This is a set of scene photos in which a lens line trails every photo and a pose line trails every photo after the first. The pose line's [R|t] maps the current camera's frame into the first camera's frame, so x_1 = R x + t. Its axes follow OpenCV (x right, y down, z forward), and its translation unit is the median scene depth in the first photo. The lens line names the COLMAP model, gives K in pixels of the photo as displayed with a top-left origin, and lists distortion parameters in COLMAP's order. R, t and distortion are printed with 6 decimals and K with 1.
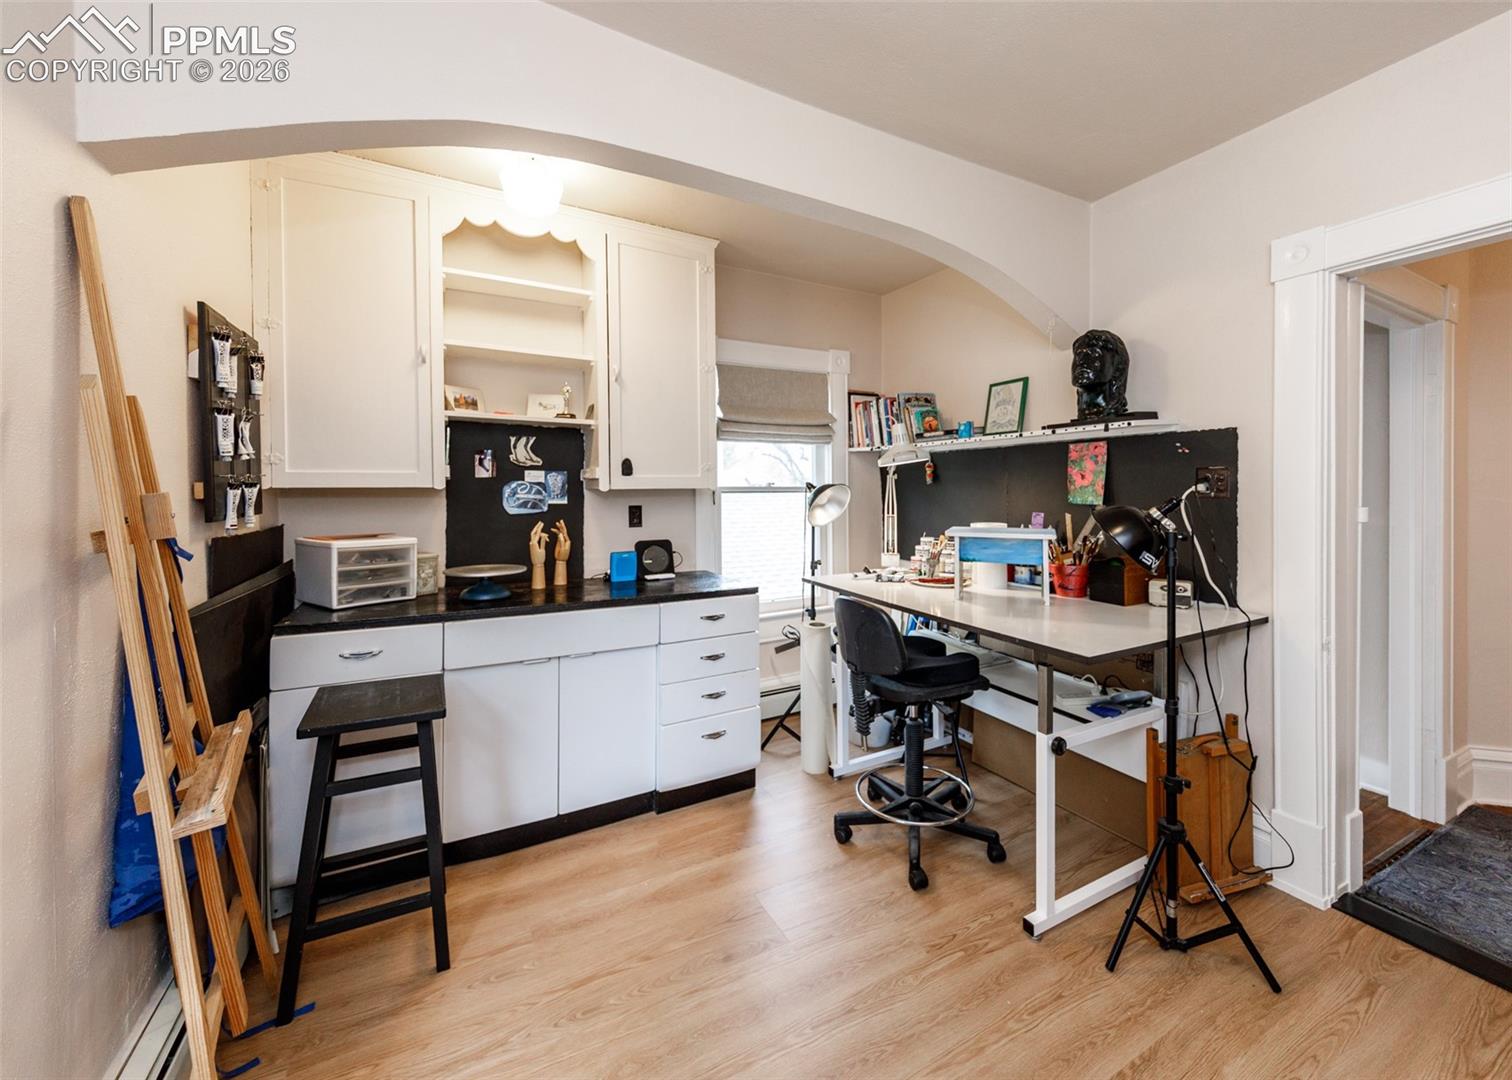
lens RADIAL K [[600.9, 0, 788.0], [0, 600.9, 495.0], [0, 0, 1]] dist [0.005252, 0.000032]
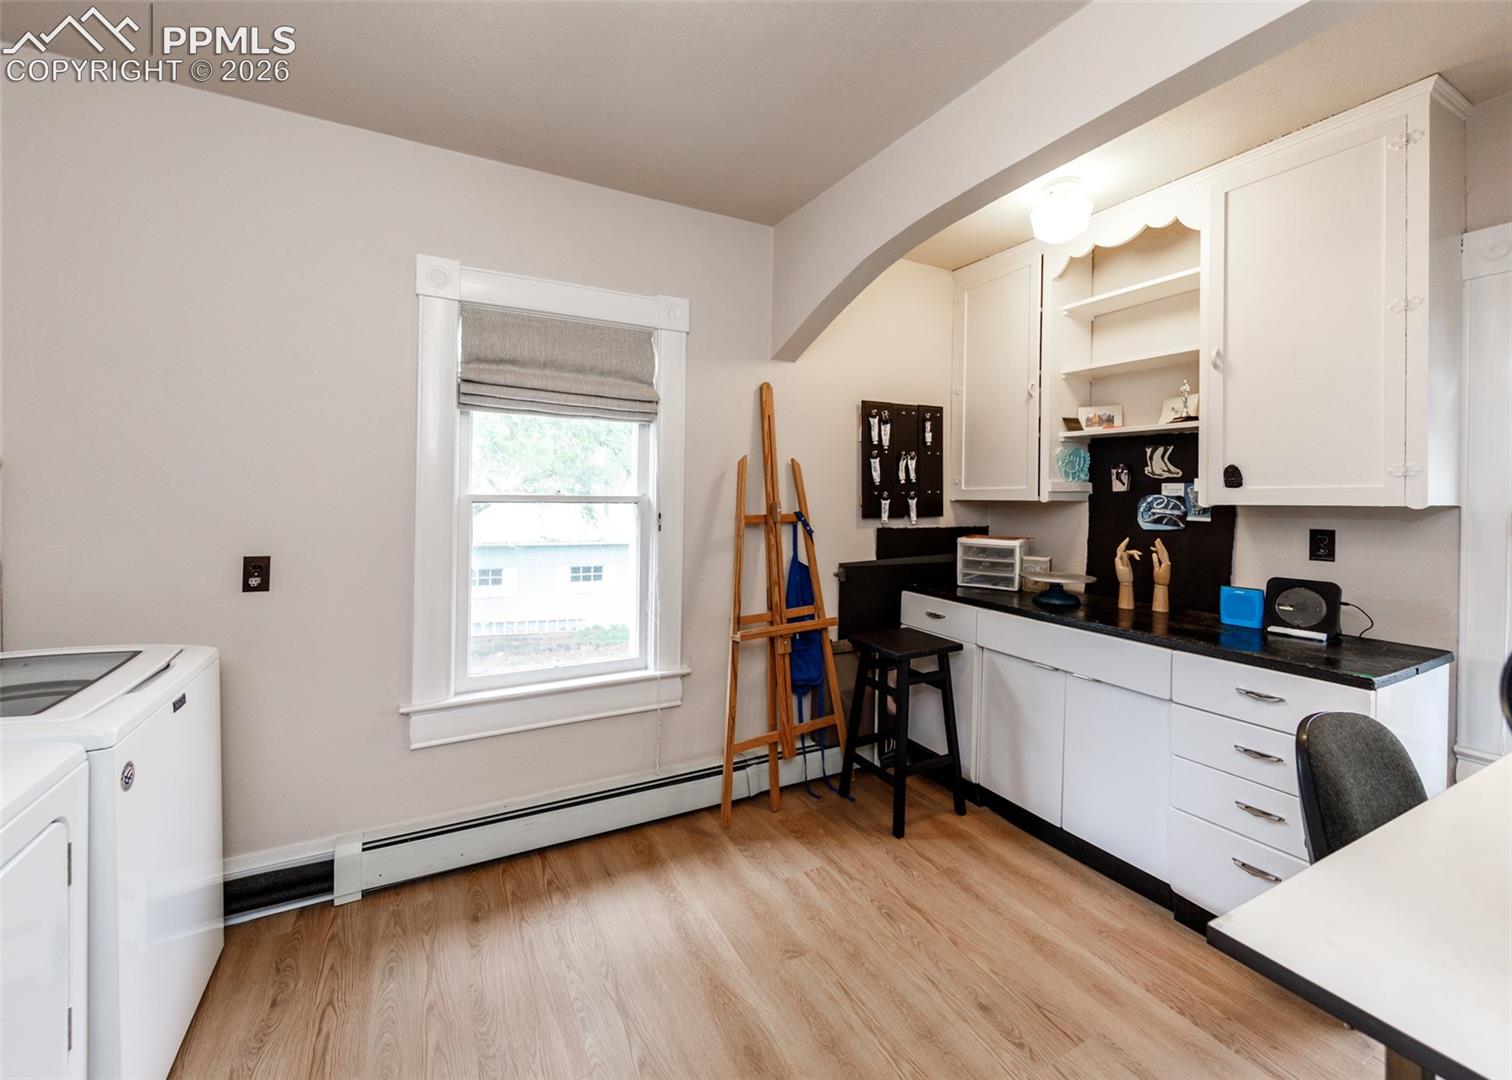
lens RADIAL K [[600.9, 0, 729.8], [0, 600.9, 494.7], [0, 0, 1]] dist [0.005252, 0.000032]
pose [[-0.037591, -0.001106, -0.999293, 0.531479], [-0.019944, 0.999801, -0.000357, -0.010335], [0.999094, 0.019916, -0.037606, 0.391548]]
